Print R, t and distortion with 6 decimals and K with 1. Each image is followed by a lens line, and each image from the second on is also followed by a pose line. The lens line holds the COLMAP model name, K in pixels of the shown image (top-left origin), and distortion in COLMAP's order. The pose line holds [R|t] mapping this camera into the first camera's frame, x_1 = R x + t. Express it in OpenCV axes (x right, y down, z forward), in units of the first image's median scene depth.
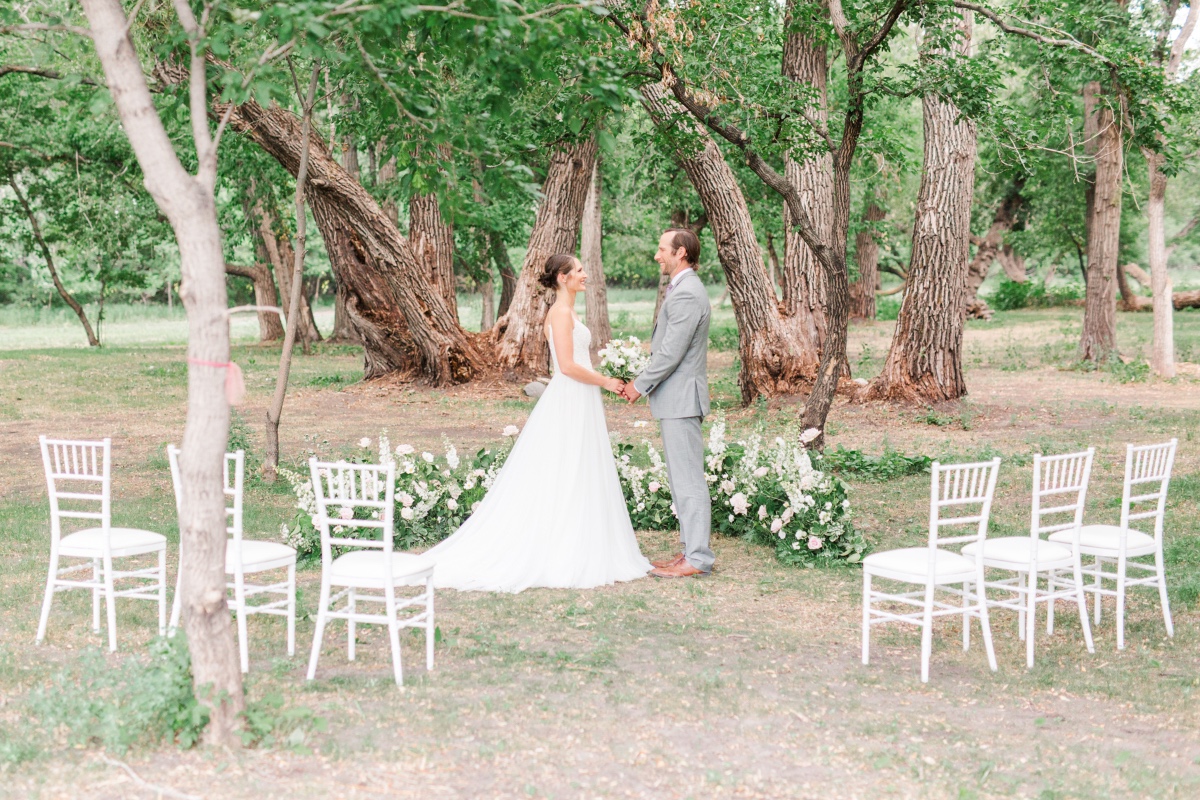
lens RADIAL K [[3328.7, 0, 600.5], [0, 3328.7, 401.6], [0, 0, 1]] dist [0.093118, 0.000000]
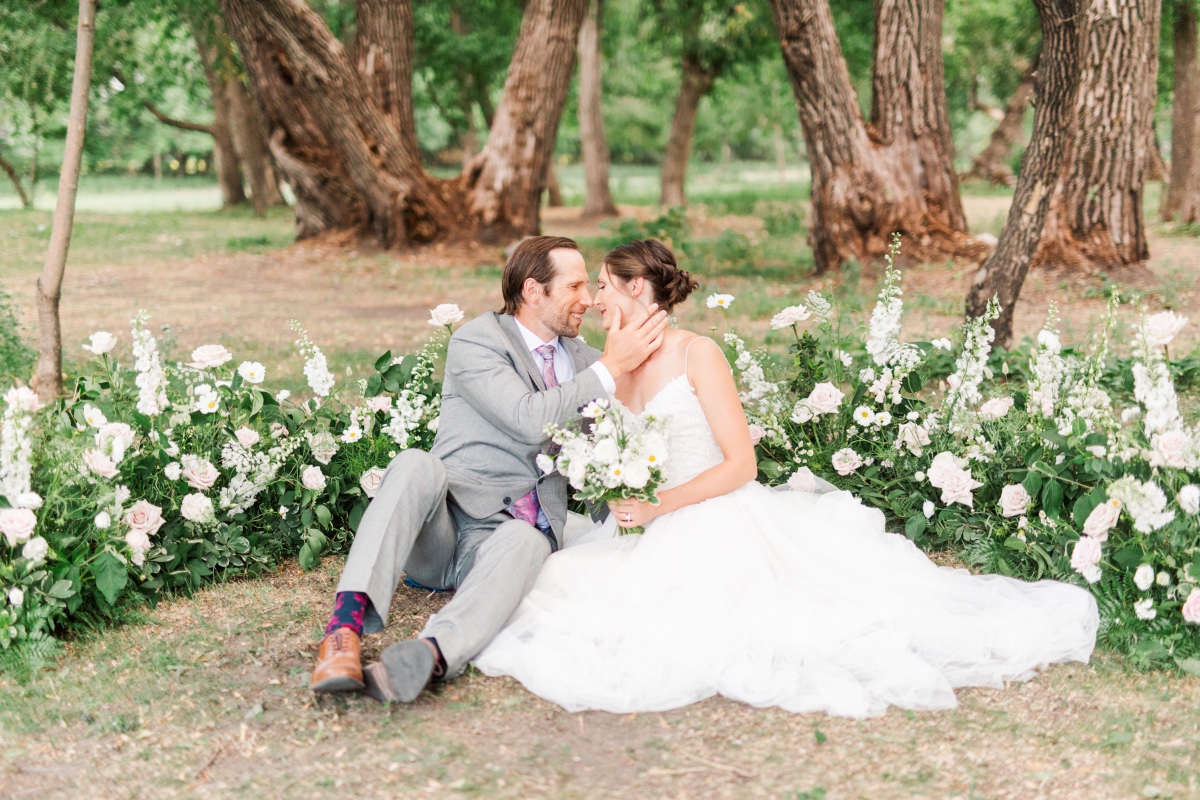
lens RADIAL K [[3328.7, 0, 600.2], [0, 3328.7, 400.0], [0, 0, 1]] dist [0.093118, 0.000000]
pose [[0.999997, 0.001890, 0.001700, -0.003737], [-0.001952, 0.999314, 0.036971, 0.002033], [-0.001629, -0.036974, 0.999315, 0.324529]]
